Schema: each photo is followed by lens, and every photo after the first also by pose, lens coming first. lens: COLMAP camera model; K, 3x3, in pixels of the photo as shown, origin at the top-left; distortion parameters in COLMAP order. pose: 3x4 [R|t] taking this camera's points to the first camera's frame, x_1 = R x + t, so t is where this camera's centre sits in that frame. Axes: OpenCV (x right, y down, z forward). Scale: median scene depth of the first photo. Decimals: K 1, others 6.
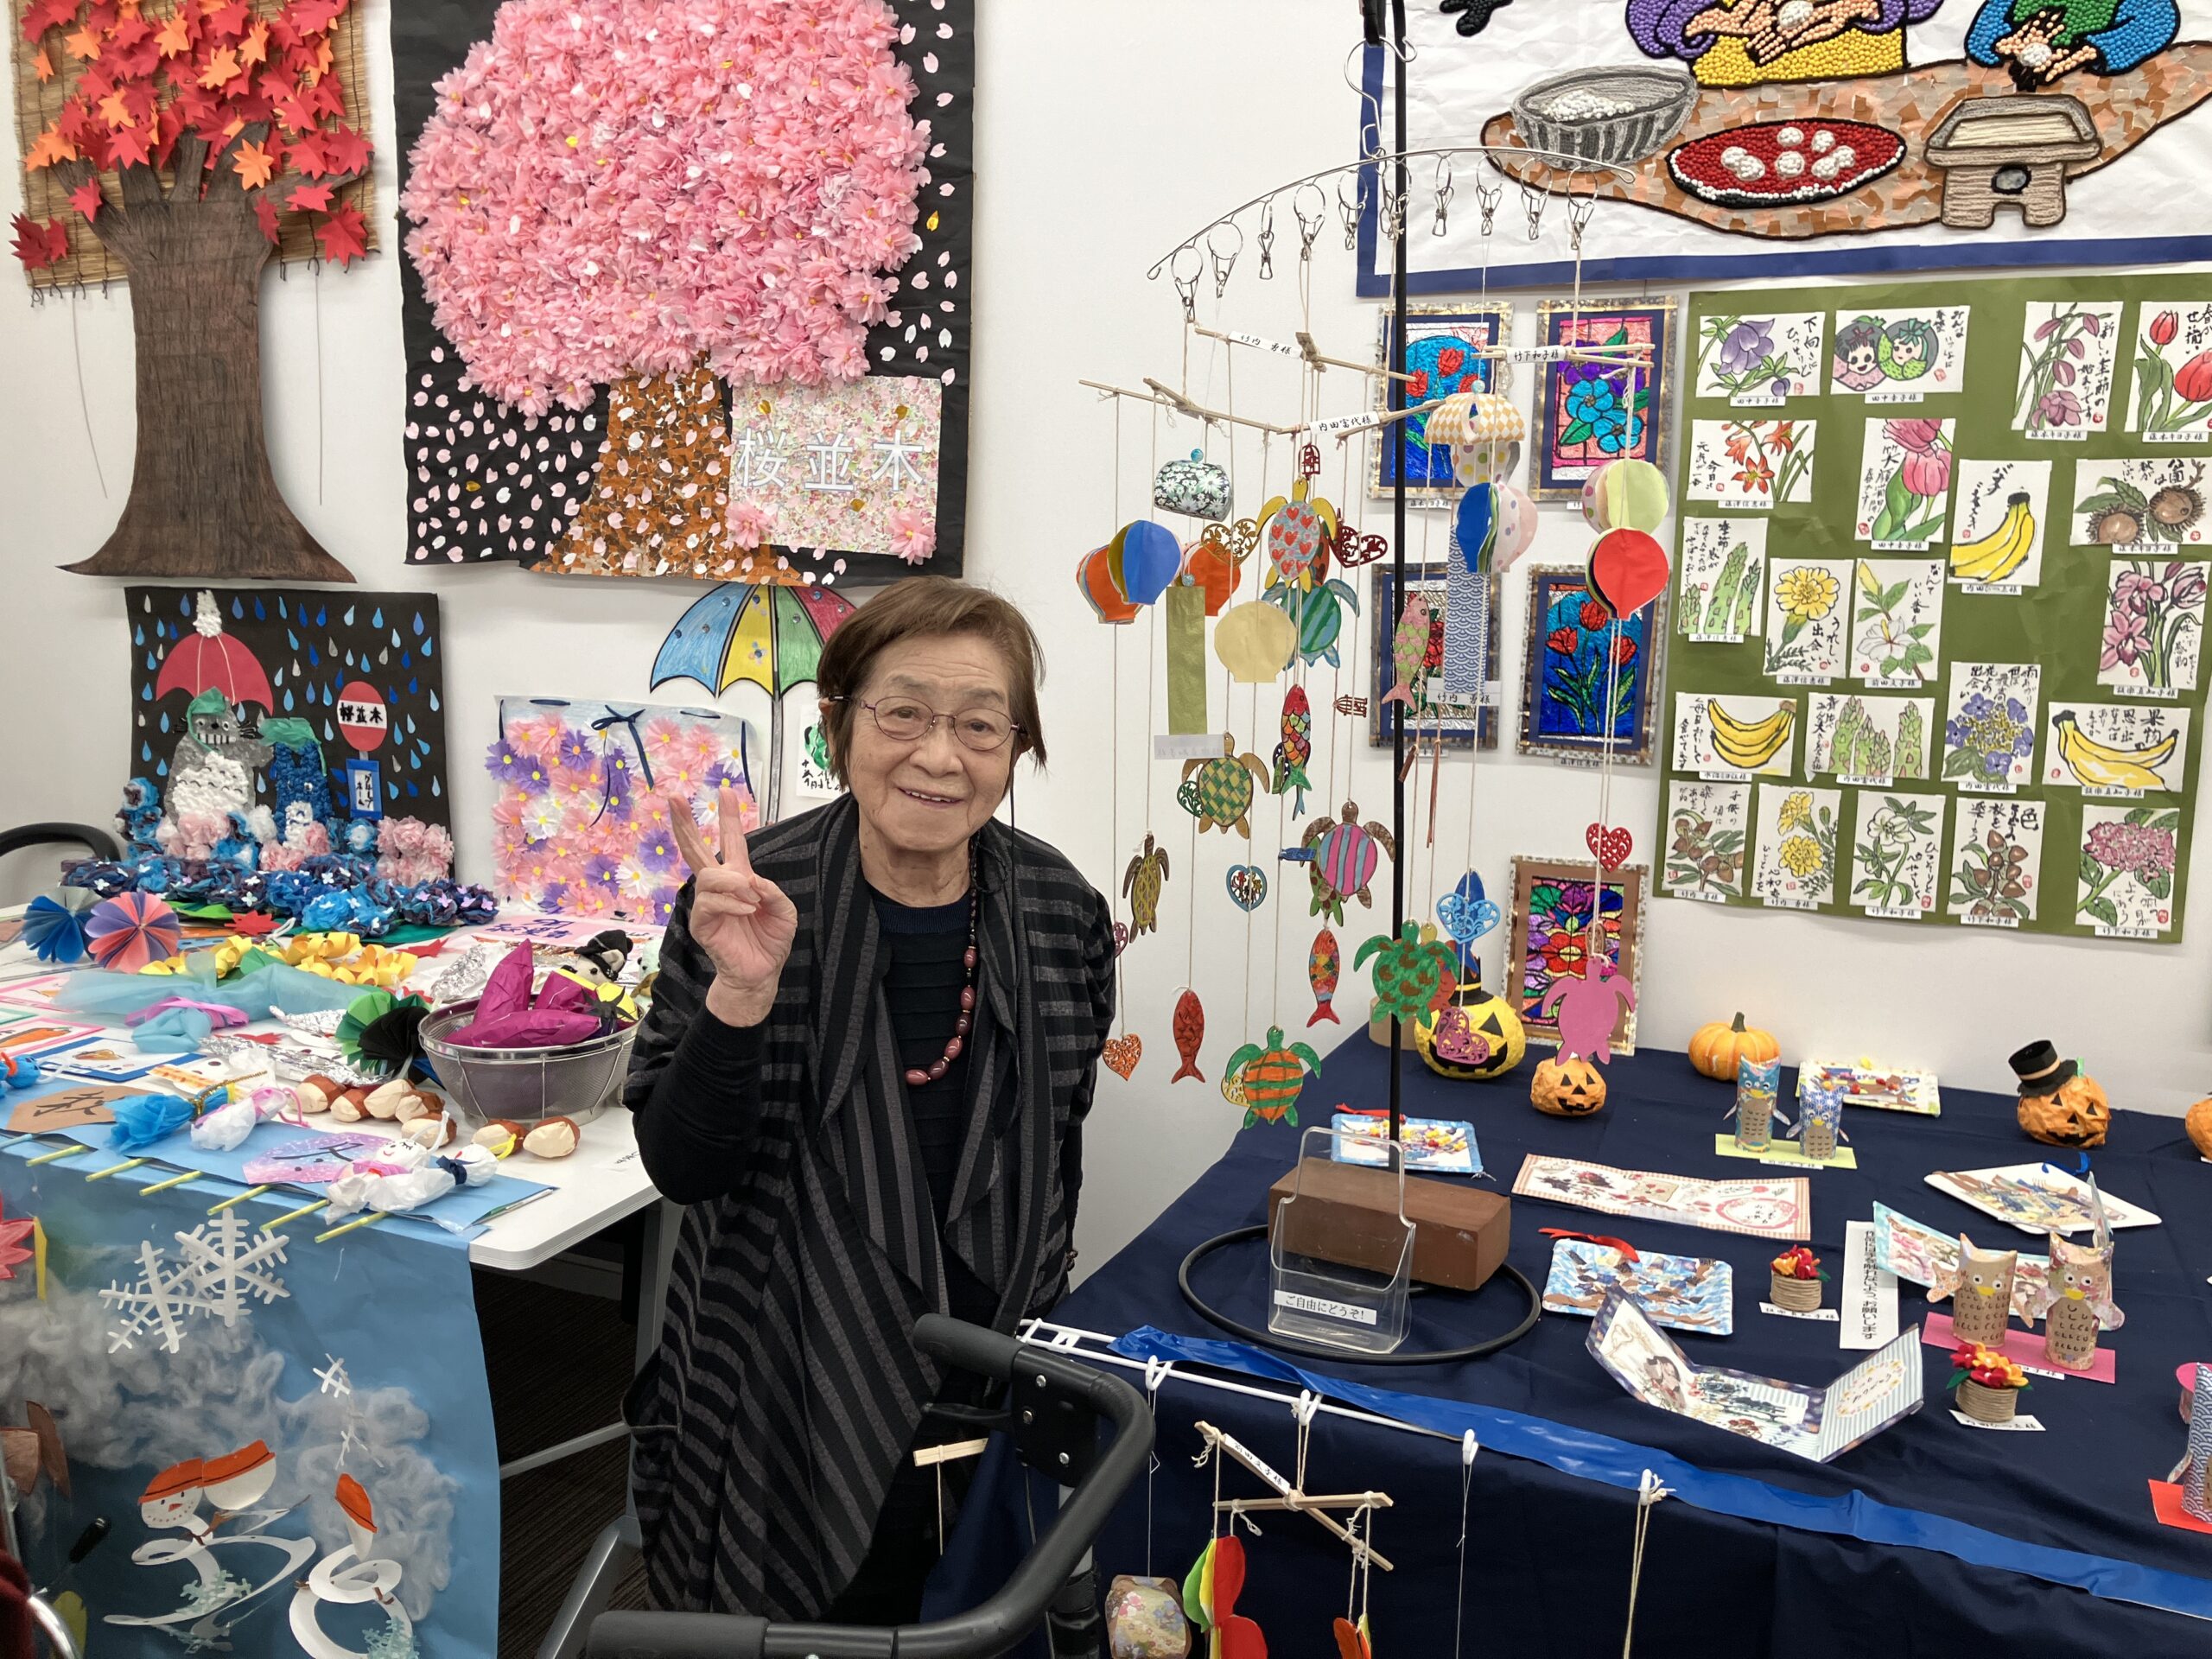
lens RADIAL K [[1801.3, 0, 1095.7], [0, 1801.3, 842.8], [0, 0, 1]] dist [0.034900, -0.030756]
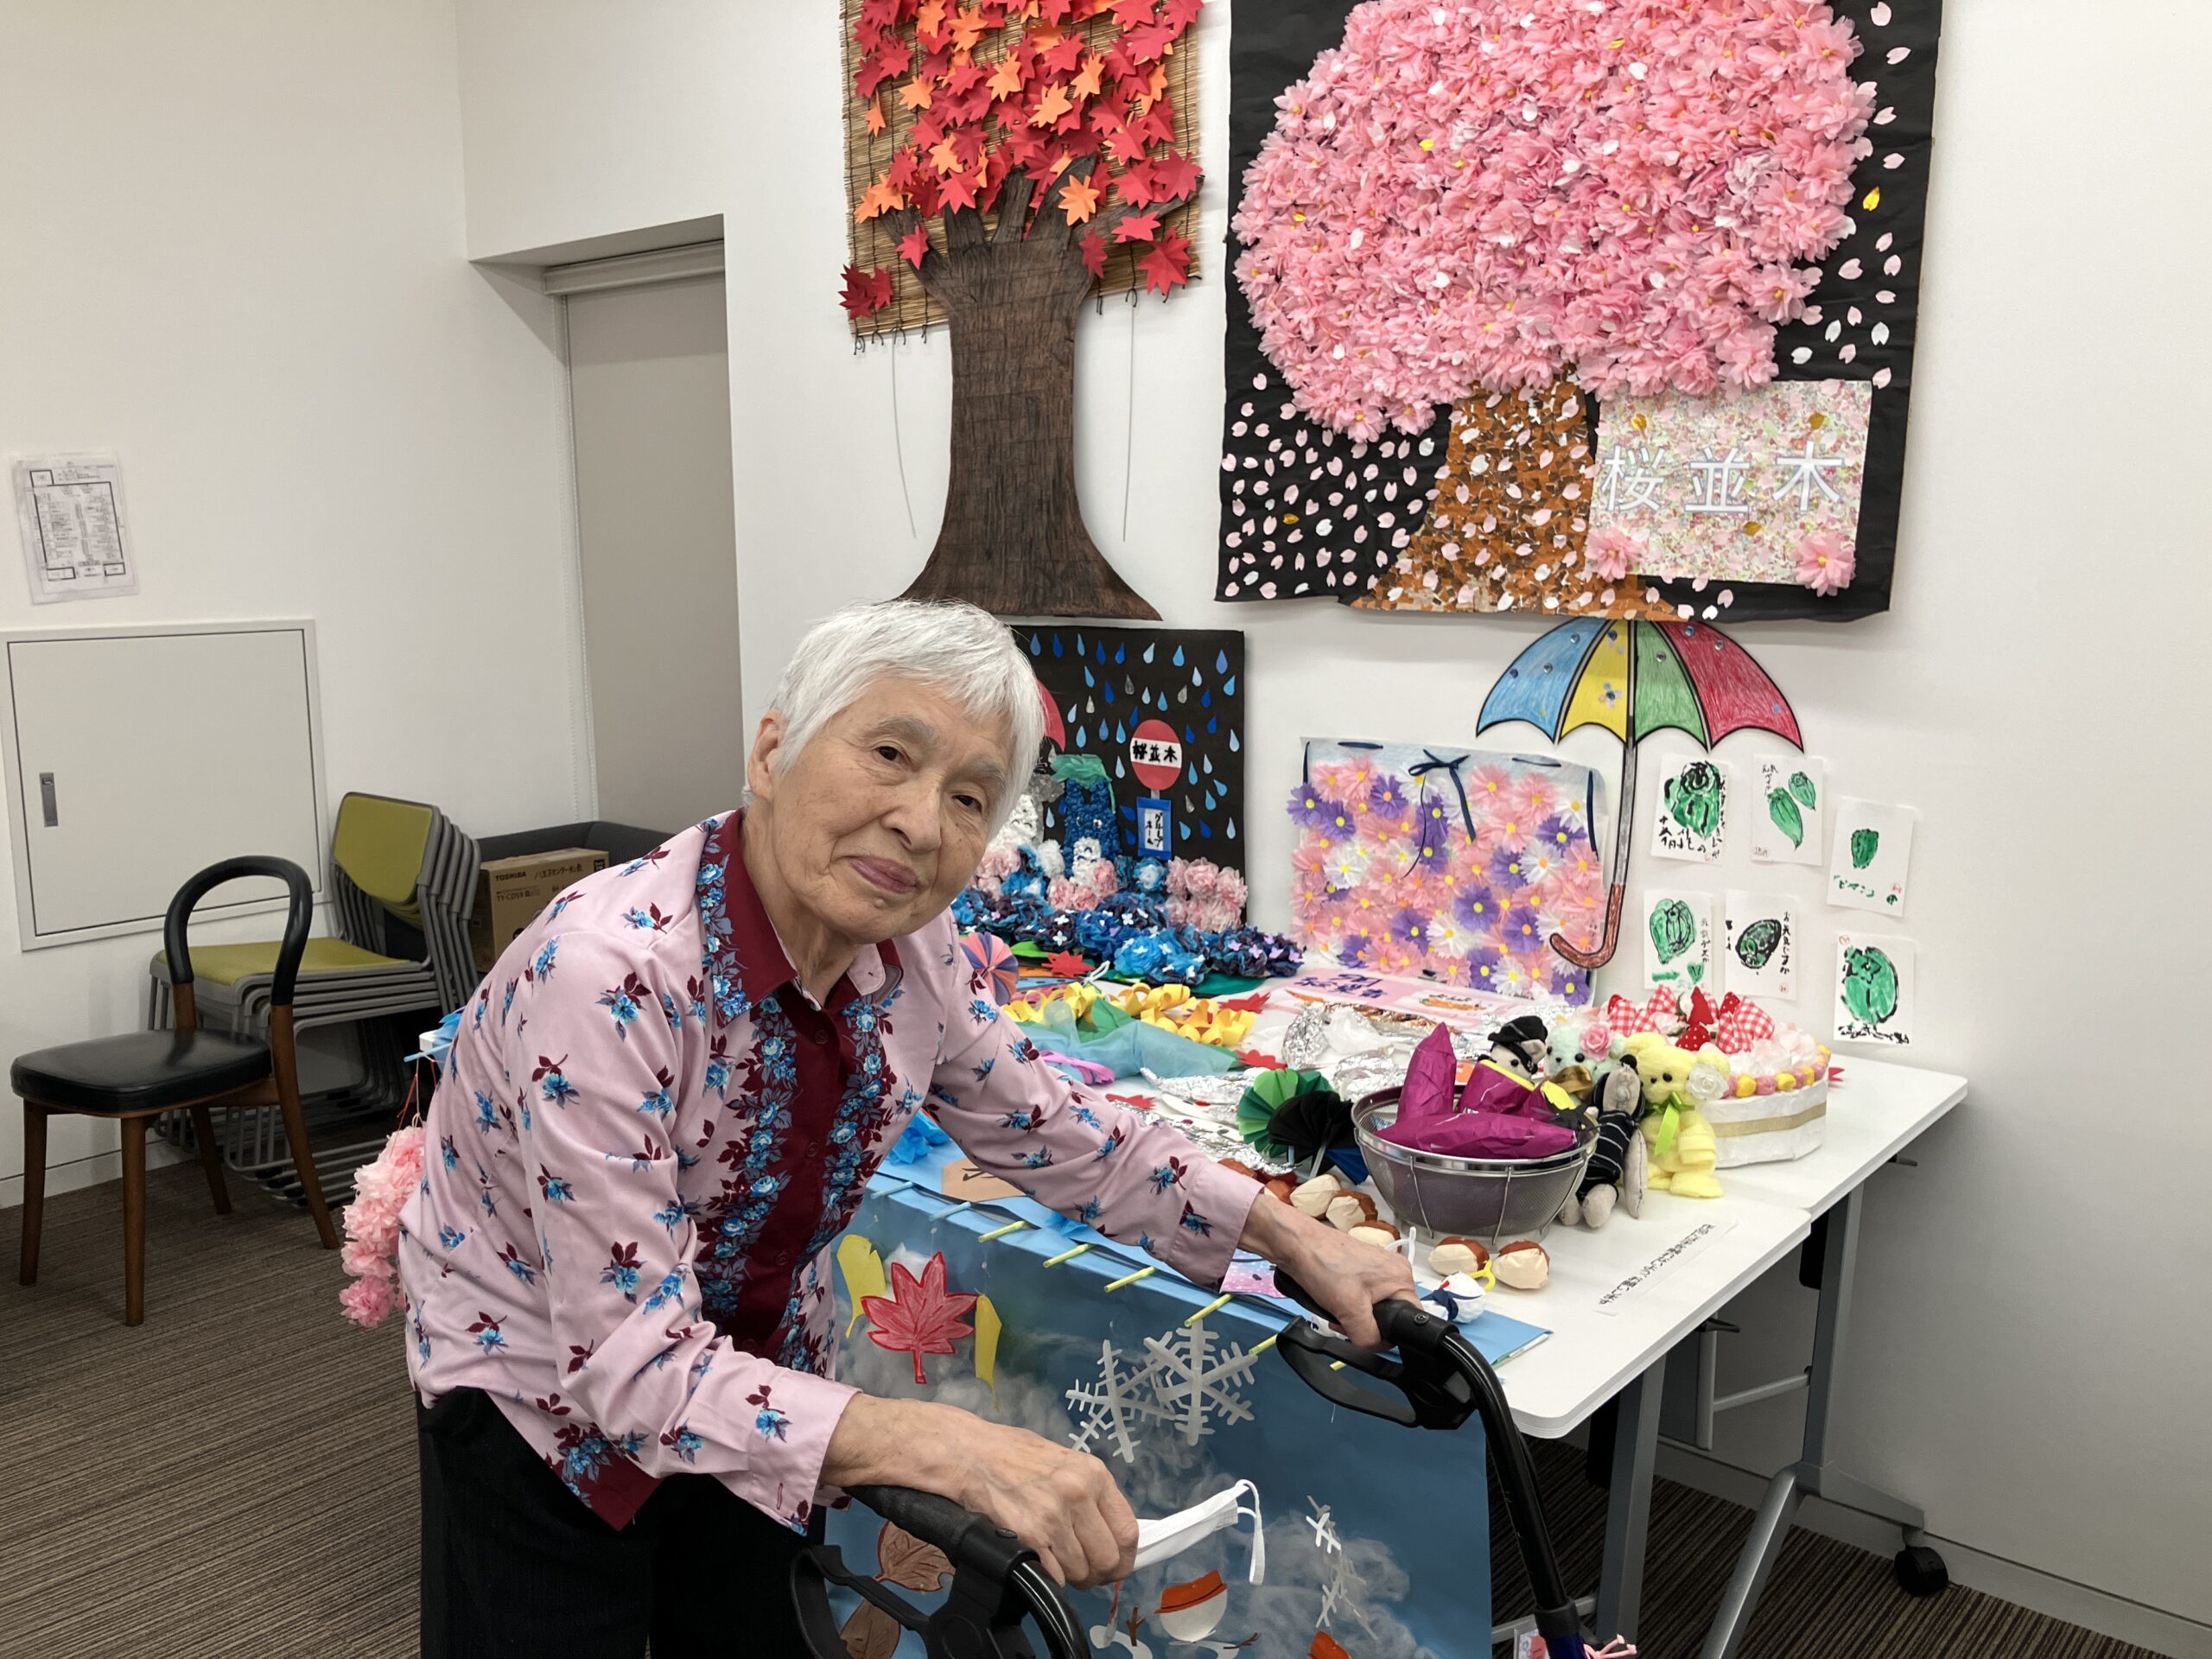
lens RADIAL K [[1801.3, 0, 1084.3], [0, 1801.3, 833.4], [0, 0, 1]] dist [0.034900, -0.030756]
pose [[0.955427, 0.028570, -0.293842, -0.172393], [-0.030252, 0.999542, -0.001181, -0.027558], [0.293674, 0.010018, 0.955853, 0.063327]]
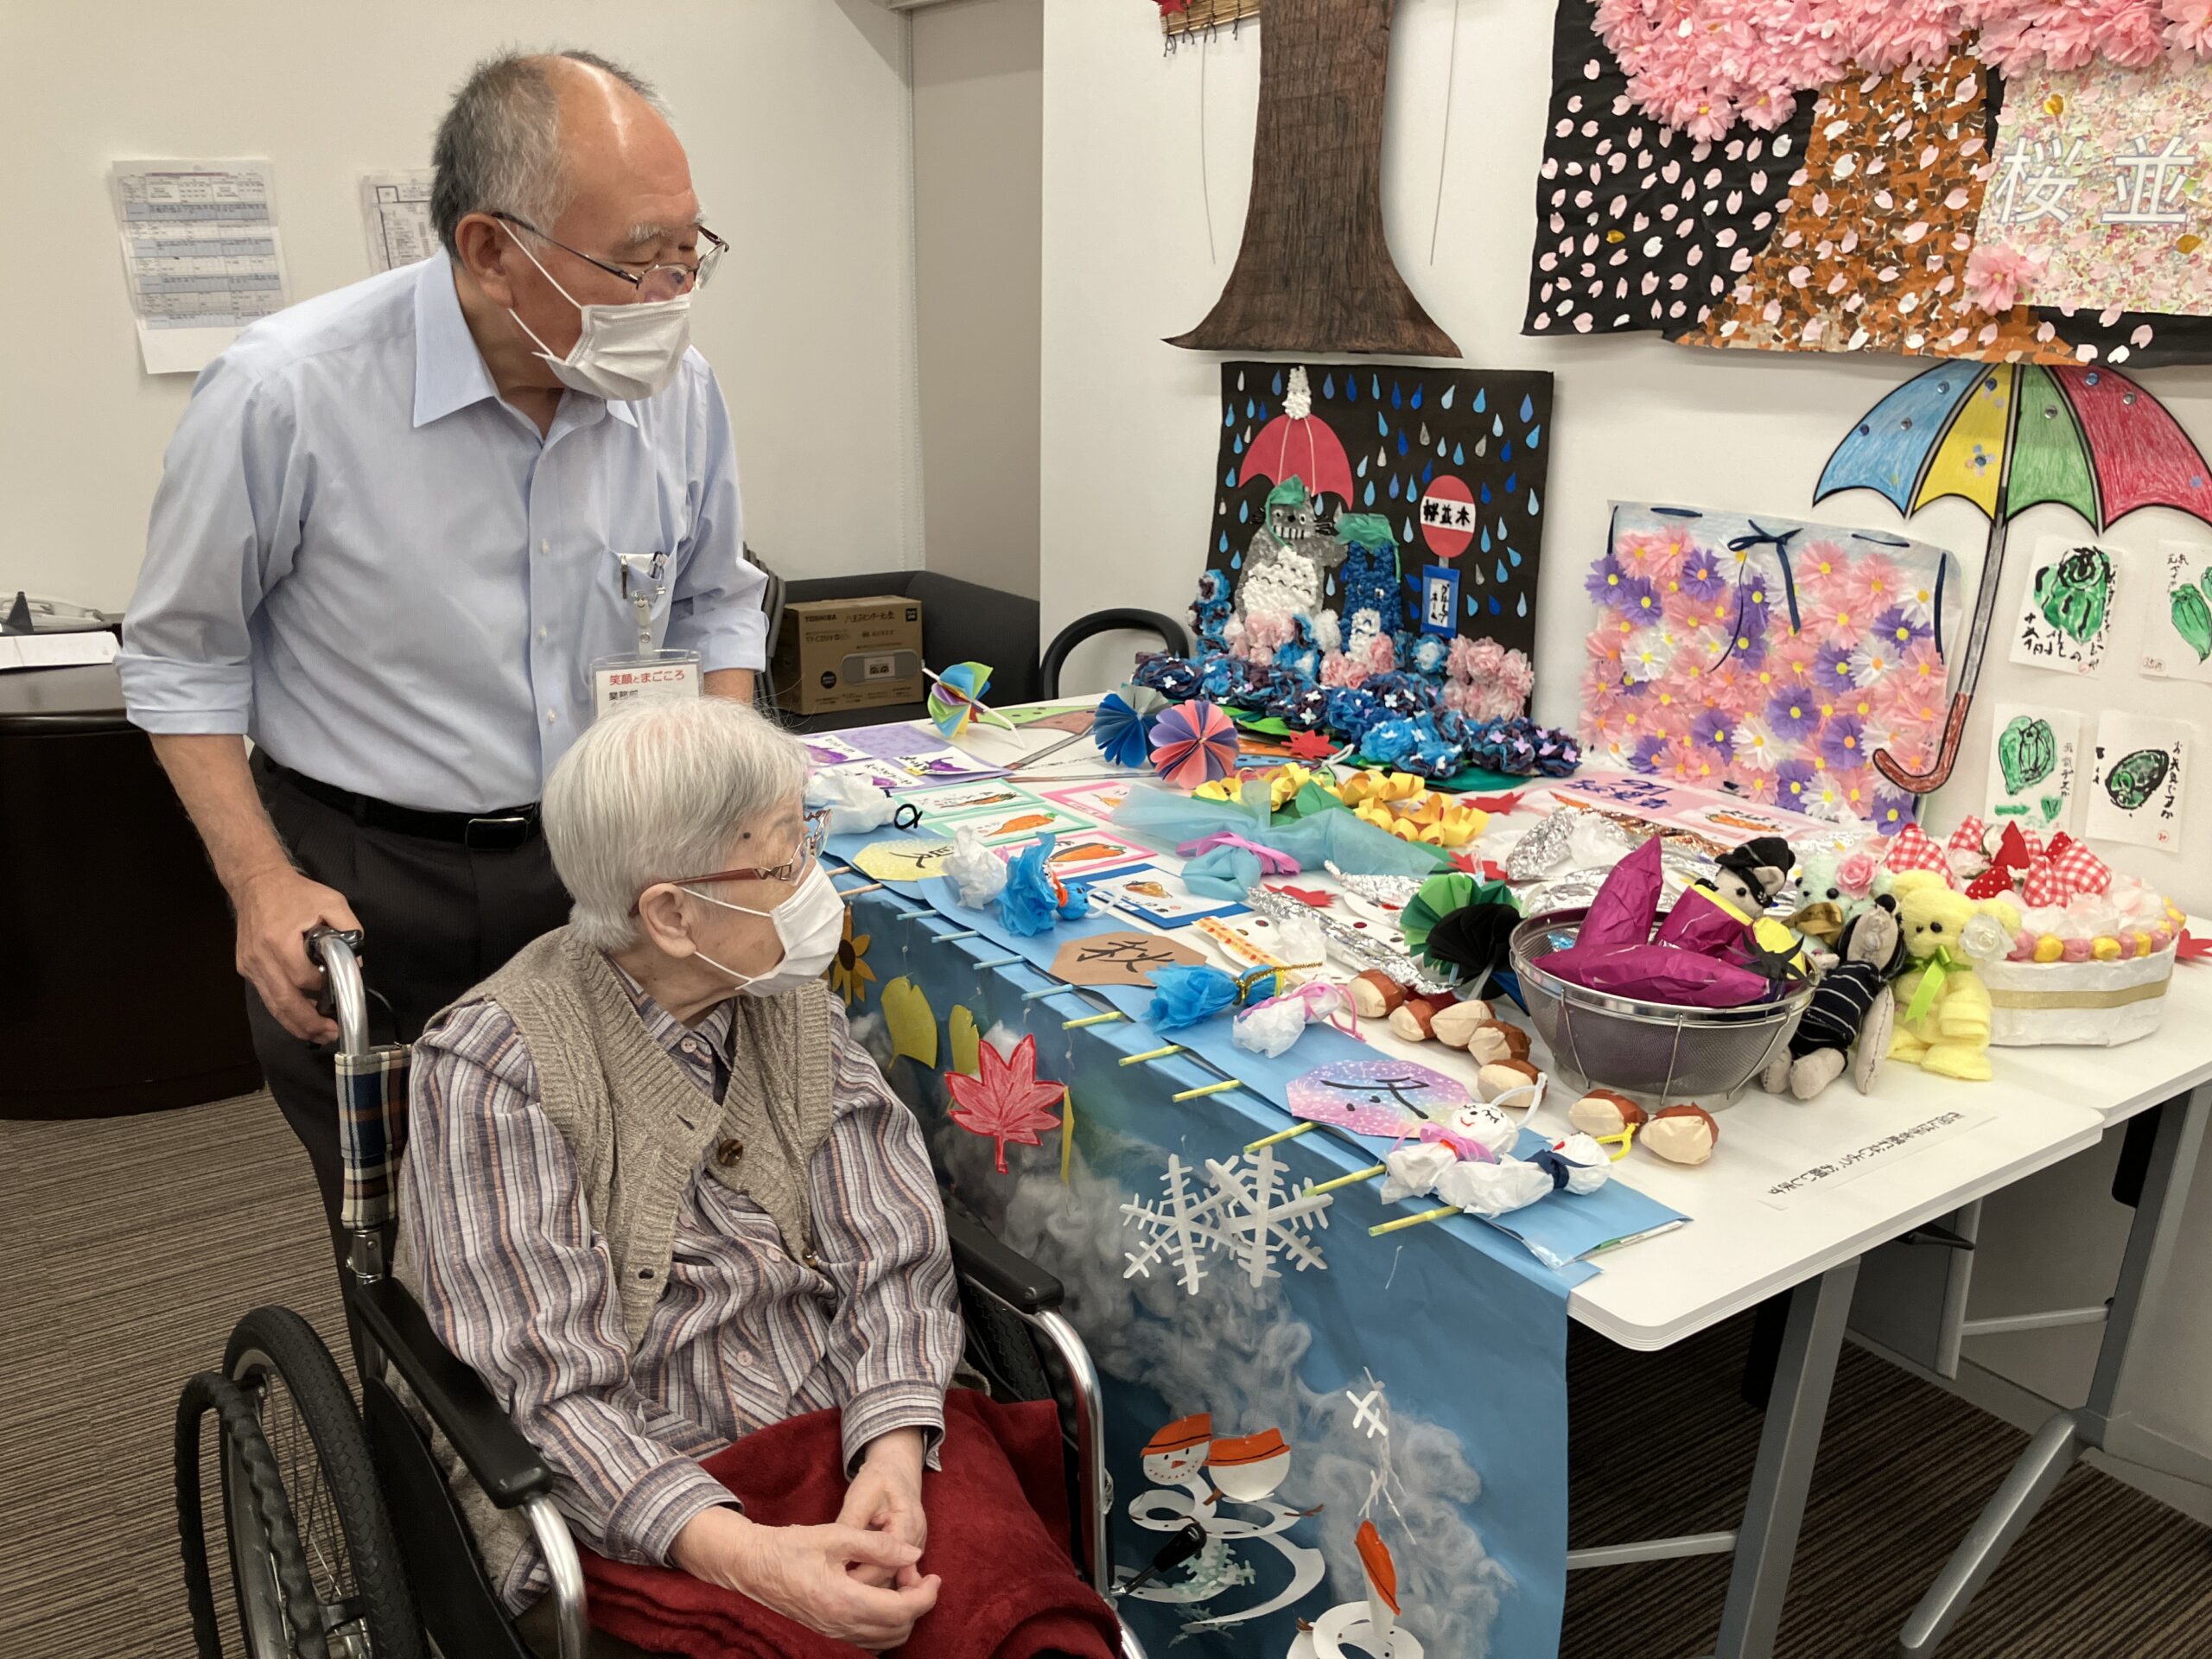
lens RADIAL K [[1801.3, 0, 1109.3], [0, 1801.3, 807.9], [0, 0, 1]] dist [0.034900, -0.030756]
pose [[0.856367, 0.137758, -0.497652, -0.105699], [-0.092234, 0.989066, 0.115072, -0.018425], [0.508063, -0.052644, 0.859710, 0.188021]]
